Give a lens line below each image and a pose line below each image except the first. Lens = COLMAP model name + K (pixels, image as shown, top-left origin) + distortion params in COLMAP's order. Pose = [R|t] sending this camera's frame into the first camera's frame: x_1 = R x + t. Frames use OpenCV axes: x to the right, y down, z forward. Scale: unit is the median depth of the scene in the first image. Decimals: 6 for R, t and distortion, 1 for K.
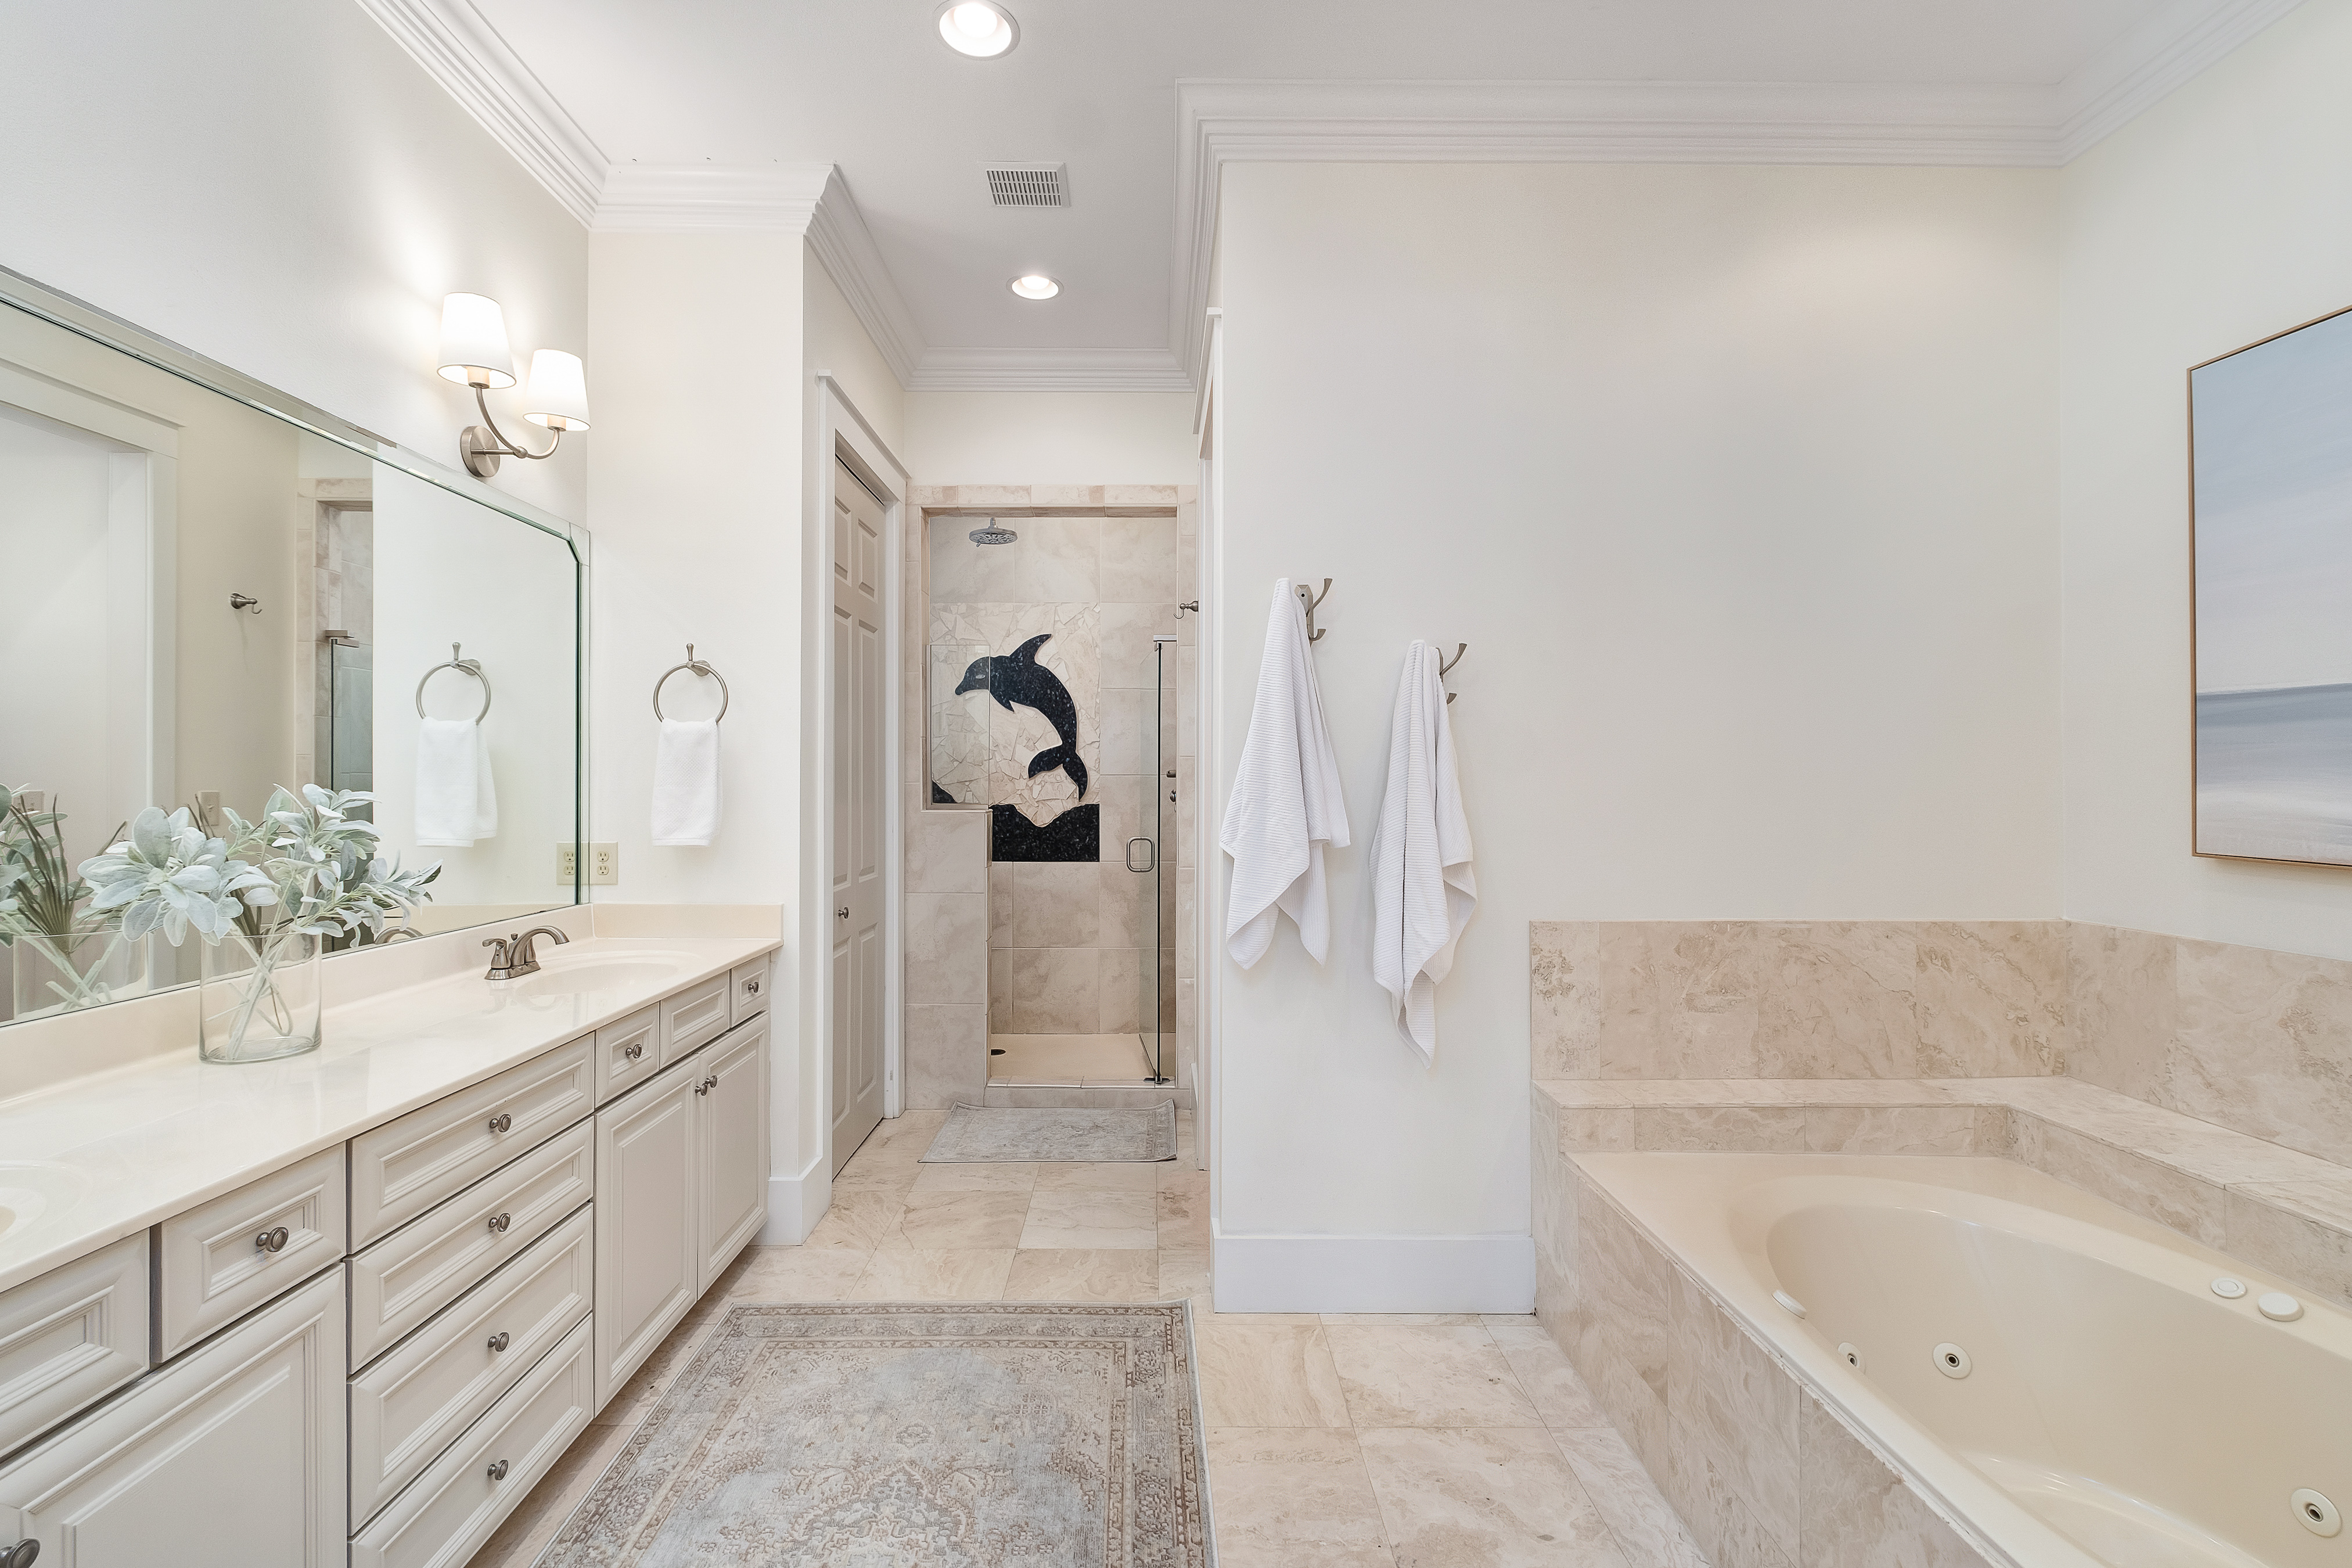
lens RADIAL K [[1020.6, 0, 1185.4], [0, 1020.6, 782.9], [0, 0, 1]] dist [0.000653, -0.002820]
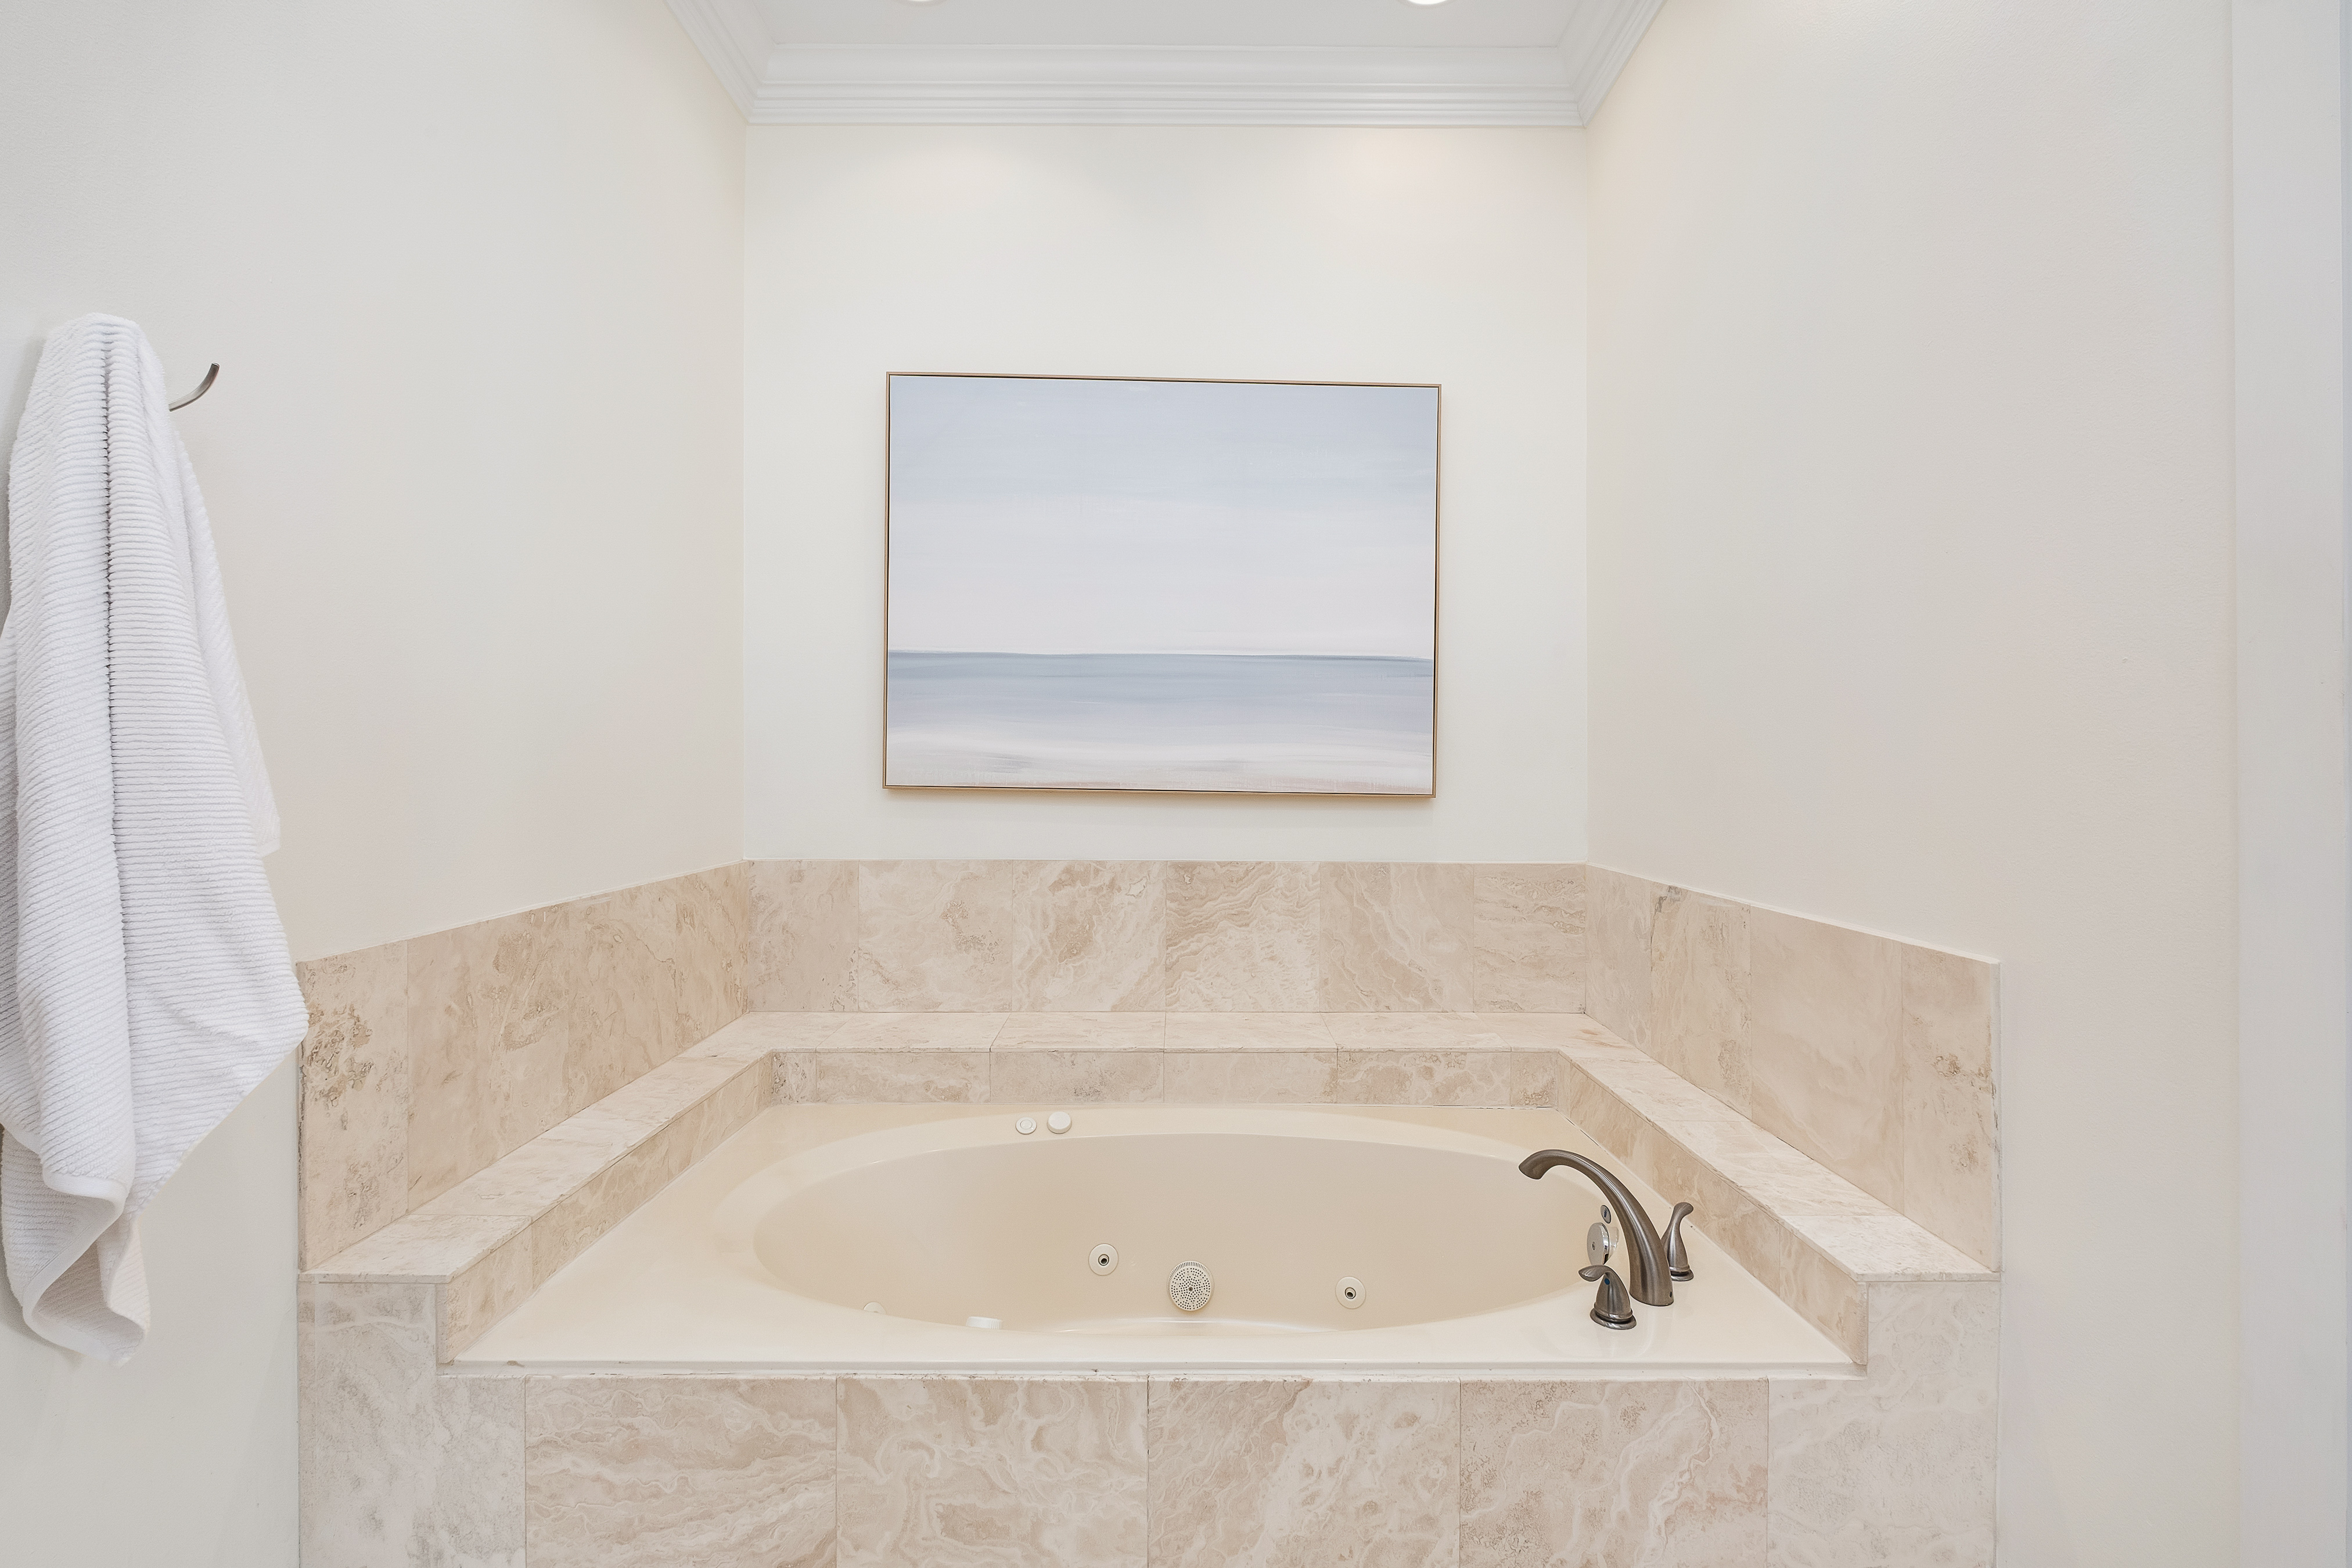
lens RADIAL K [[1020.6, 0, 1184.4], [0, 1020.6, 760.8], [0, 0, 1]] dist [0.000653, -0.002820]
pose [[0.031016, -0.000228, 0.999519, -0.166607], [-0.000659, 1.000000, 0.000249, 0.037405], [-0.999519, -0.000666, 0.031016, 0.584916]]
